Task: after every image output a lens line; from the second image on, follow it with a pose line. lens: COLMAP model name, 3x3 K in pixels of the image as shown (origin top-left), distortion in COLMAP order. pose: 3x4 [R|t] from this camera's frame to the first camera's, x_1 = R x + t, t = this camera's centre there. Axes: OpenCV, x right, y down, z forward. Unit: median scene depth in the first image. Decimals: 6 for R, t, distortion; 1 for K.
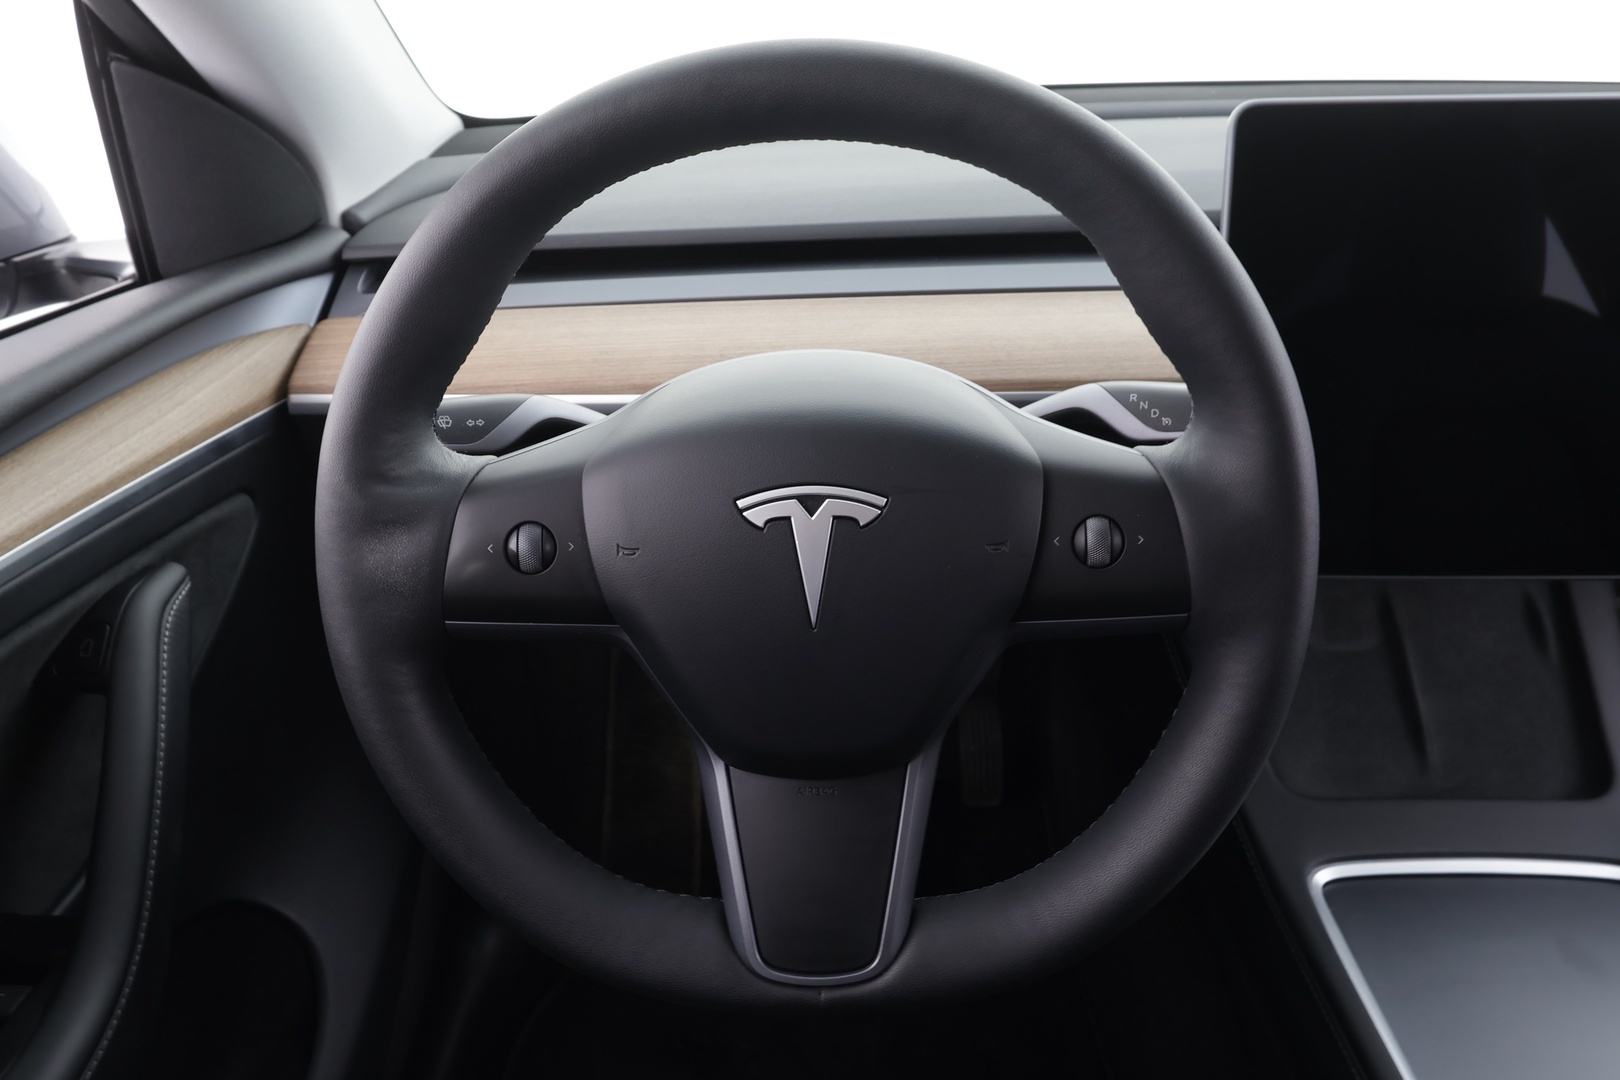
lens RADIAL K [[1182.3, 0, 810.0], [0, 1182.3, 540.0], [0, 0, 1]] dist [0.009418, 0.000094]
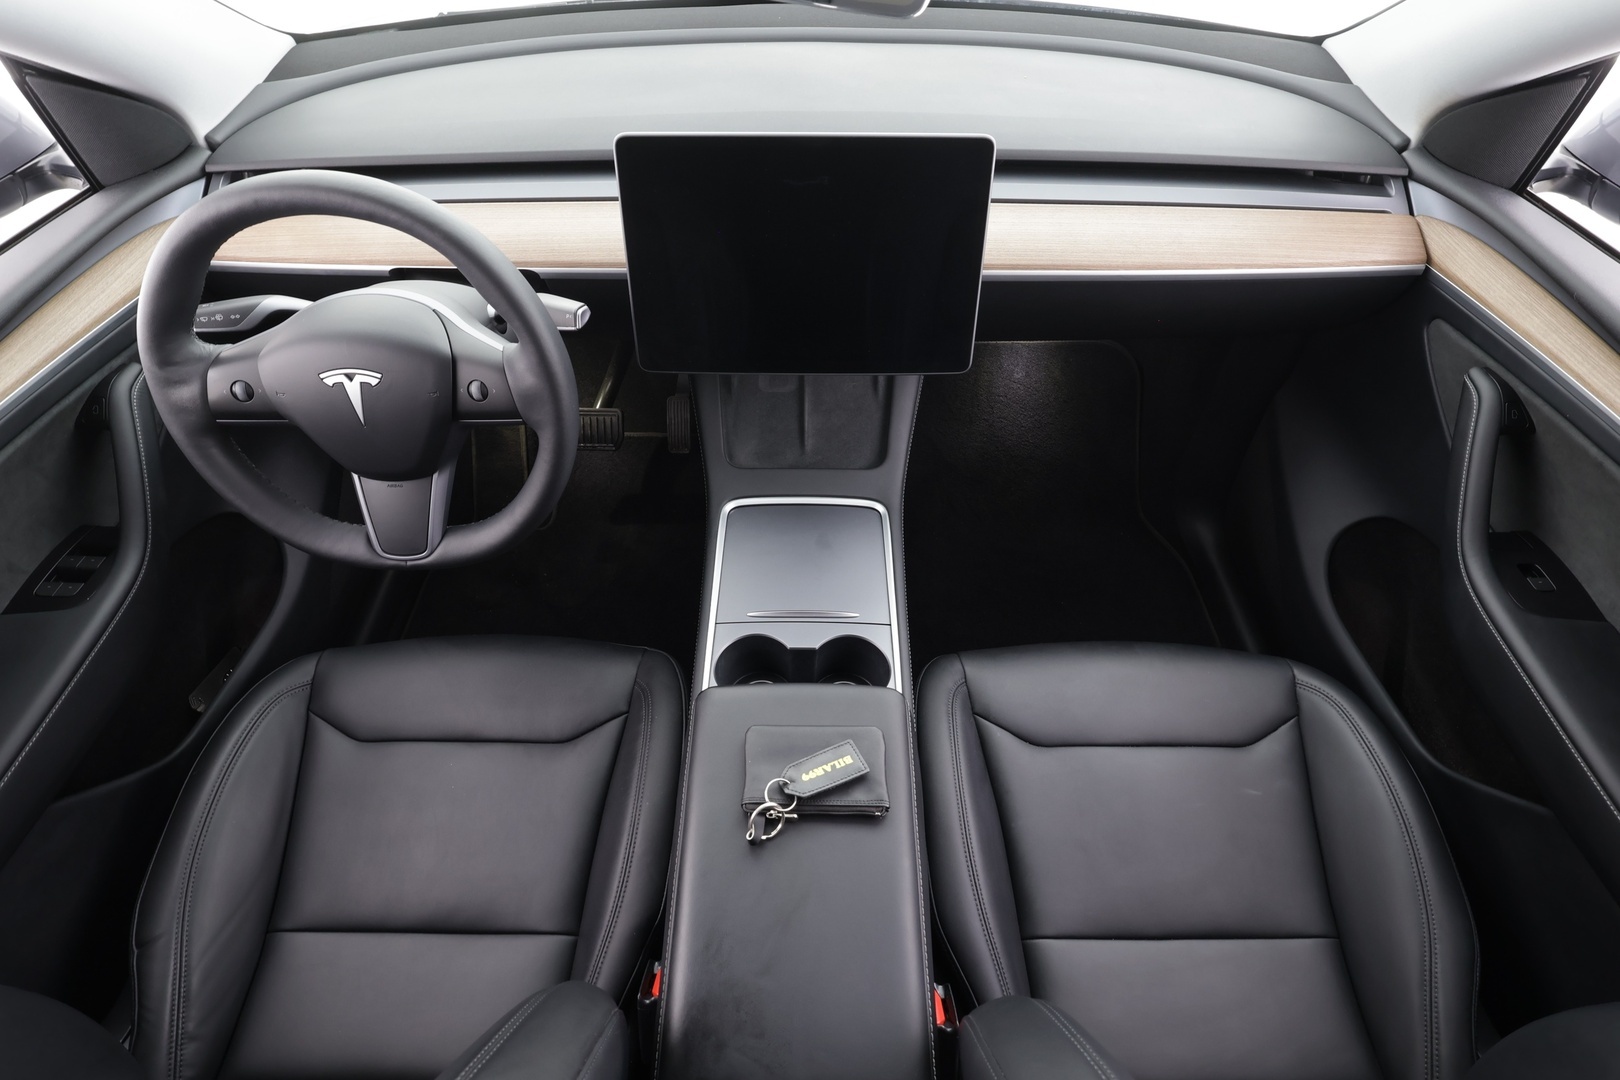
lens RADIAL K [[873.1, 0, 835.8], [0, 873.1, 530.6], [0, 0, 1]] dist [0.003909, 0.001677]
pose [[0.999850, -0.000785, 0.017297, 0.784580], [-0.005408, 0.934841, 0.355024, -0.307313], [-0.016449, -0.355065, 0.934697, -0.648882]]
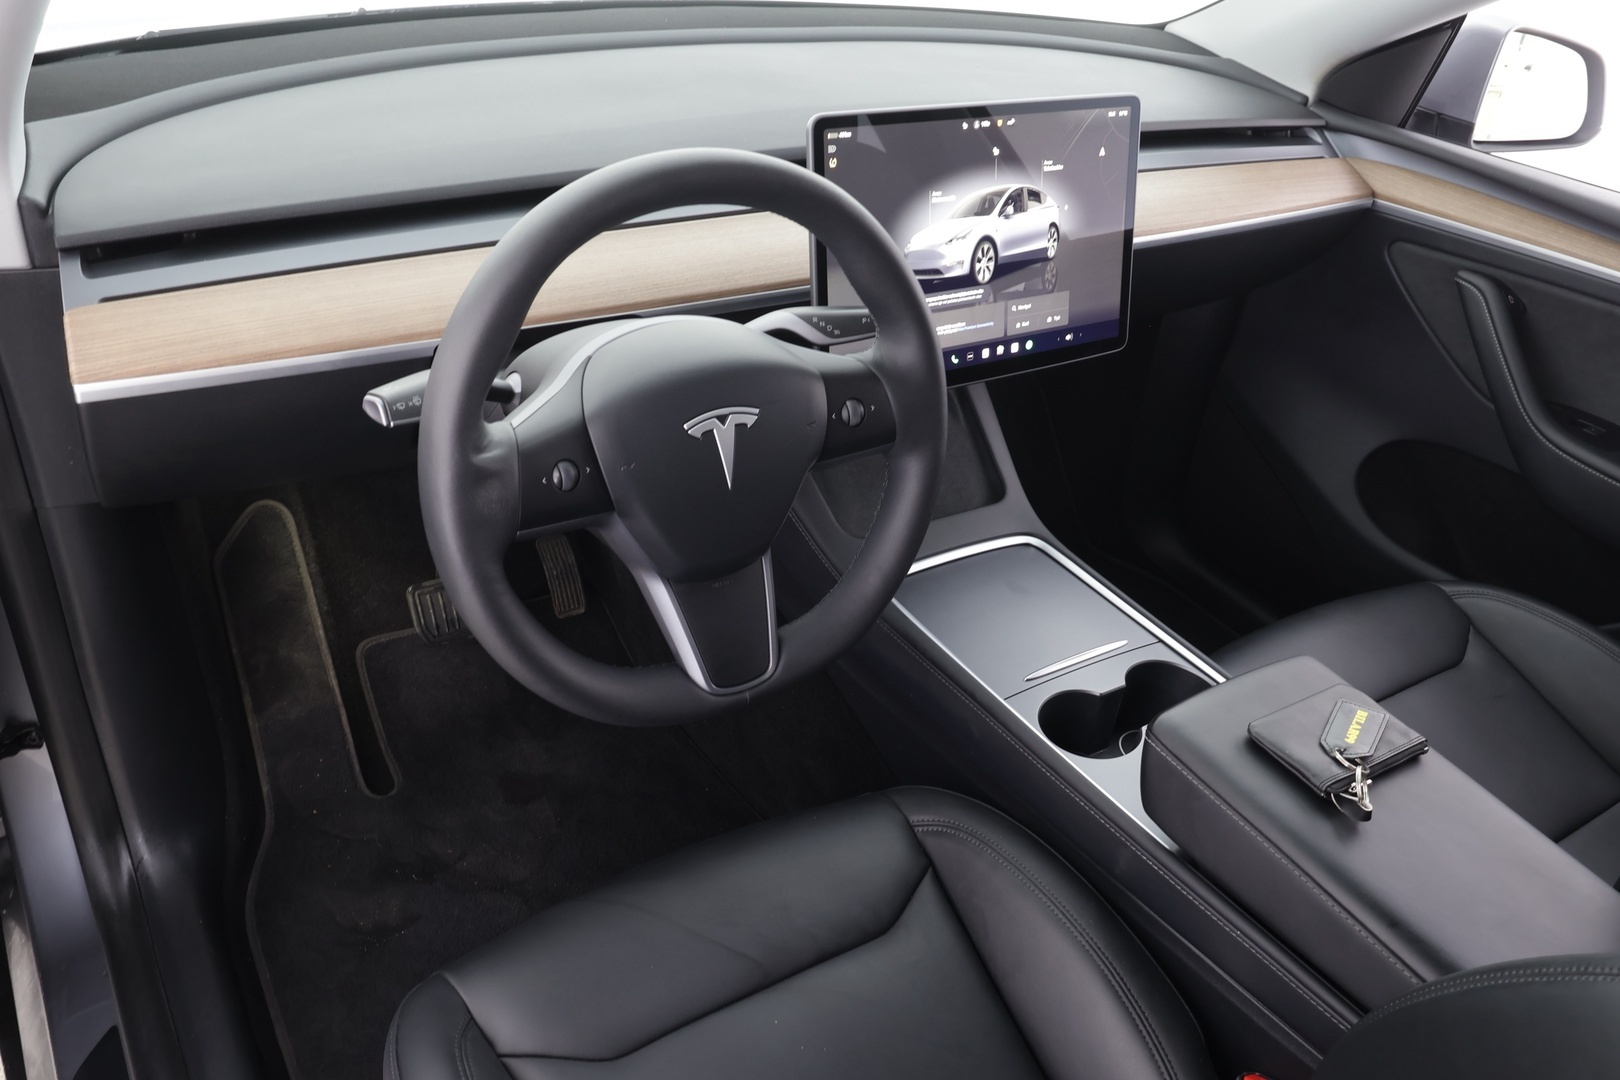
lens RADIAL K [[1327.5, 0, 812.9], [0, 1327.5, 499.5], [0, 0, 1]] dist [0.007081, 0.004133]
pose [[0.816935, -0.205771, 0.538773, -0.792764], [0.138303, 0.976823, 0.163367, -0.177322], [-0.559902, -0.058947, 0.826459, -0.572301]]
